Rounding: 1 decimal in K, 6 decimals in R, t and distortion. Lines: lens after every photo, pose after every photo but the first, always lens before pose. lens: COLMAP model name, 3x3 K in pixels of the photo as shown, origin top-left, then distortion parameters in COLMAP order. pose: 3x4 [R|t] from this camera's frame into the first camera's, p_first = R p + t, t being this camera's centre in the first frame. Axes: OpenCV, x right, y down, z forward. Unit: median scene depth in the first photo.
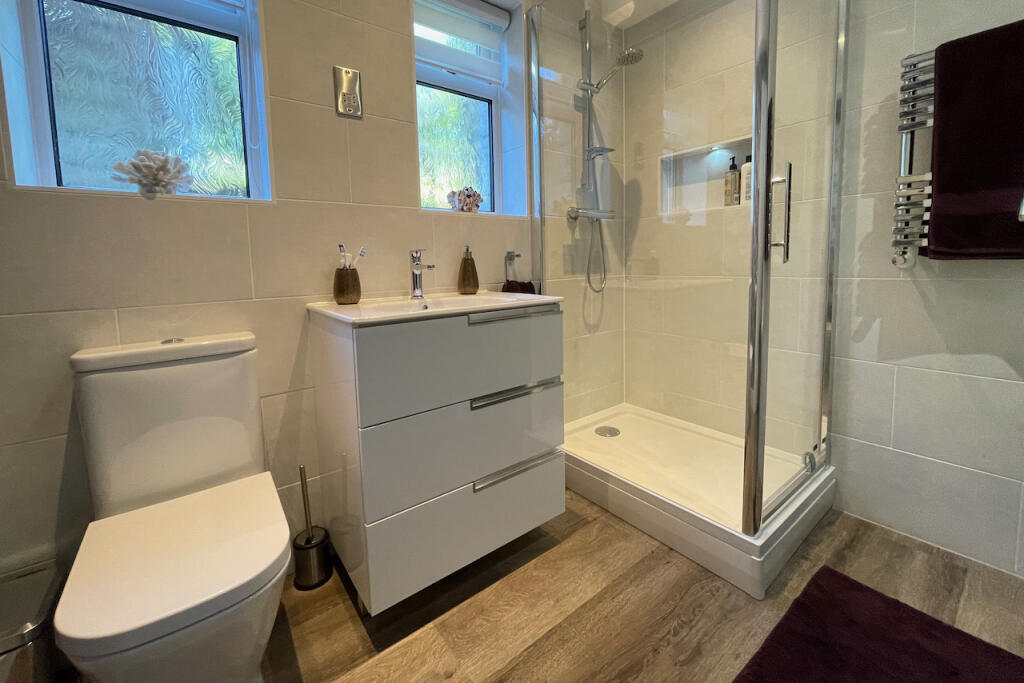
lens RADIAL K [[418.2, 0, 519.6], [0, 418.2, 298.9], [0, 0, 1]] dist [-0.000077, 0.000729]
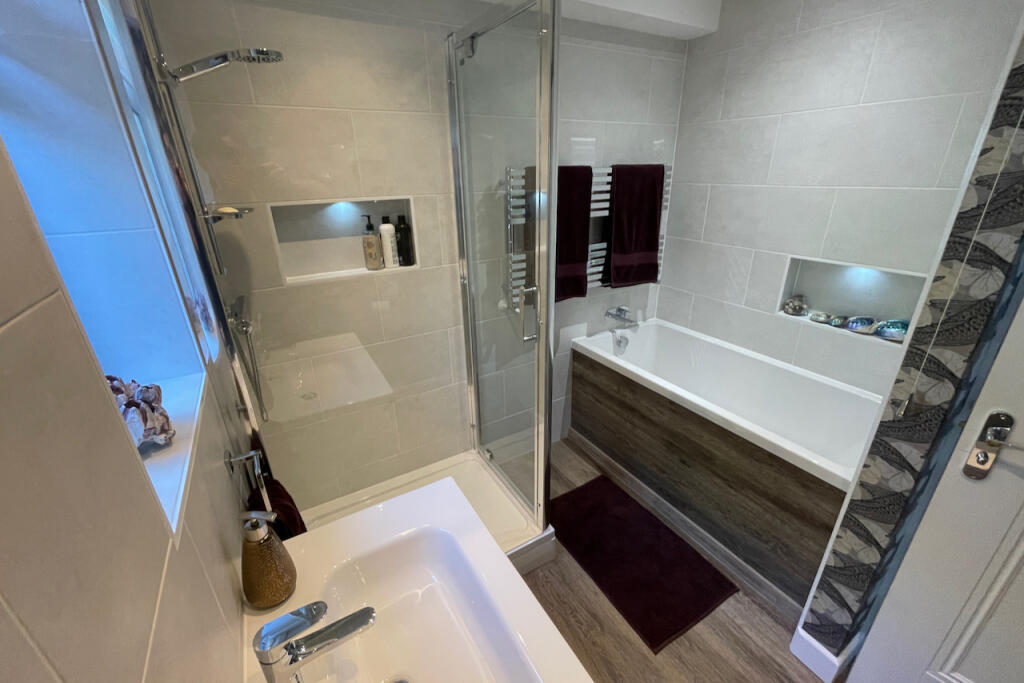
lens RADIAL K [[418.2, 0, 515.3], [0, 418.2, 340.8], [0, 0, 1]] dist [-0.000077, 0.000729]
pose [[0.117621, -0.358674, 0.926023, -0.422263], [0.092640, 0.932392, 0.349374, -0.417651], [-0.988728, 0.044693, 0.142897, 0.642579]]
